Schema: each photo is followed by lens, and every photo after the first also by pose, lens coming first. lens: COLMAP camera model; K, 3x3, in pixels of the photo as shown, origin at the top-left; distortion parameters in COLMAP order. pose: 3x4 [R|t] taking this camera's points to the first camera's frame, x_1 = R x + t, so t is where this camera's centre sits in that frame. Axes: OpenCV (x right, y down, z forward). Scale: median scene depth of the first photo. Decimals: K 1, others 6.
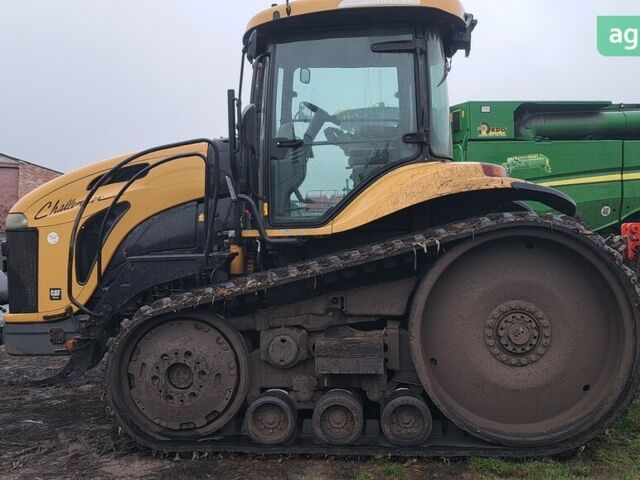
lens RADIAL K [[758.5, 0, 320.9], [0, 758.5, 225.4], [0, 0, 1]] dist [0.141243, -0.072869]
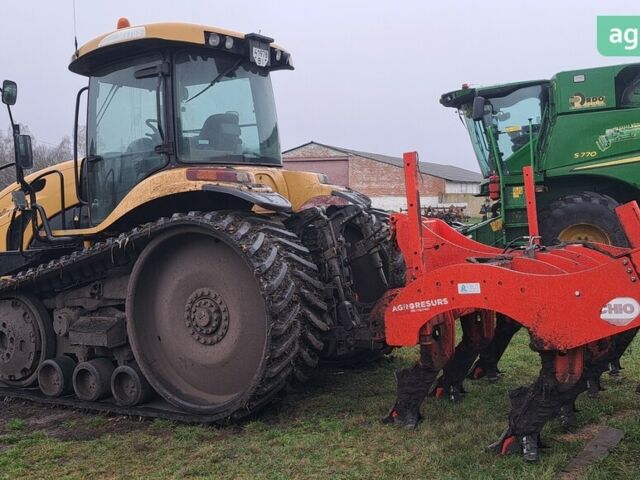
lens RADIAL K [[758.5, 0, 320.9], [0, 758.5, 225.4], [0, 0, 1]] dist [0.141243, -0.072869]
pose [[0.876196, -0.021046, -0.481496, 0.941670], [0.034950, 0.999190, 0.019926, -0.012520], [0.480687, -0.034288, 0.876222, 0.082759]]
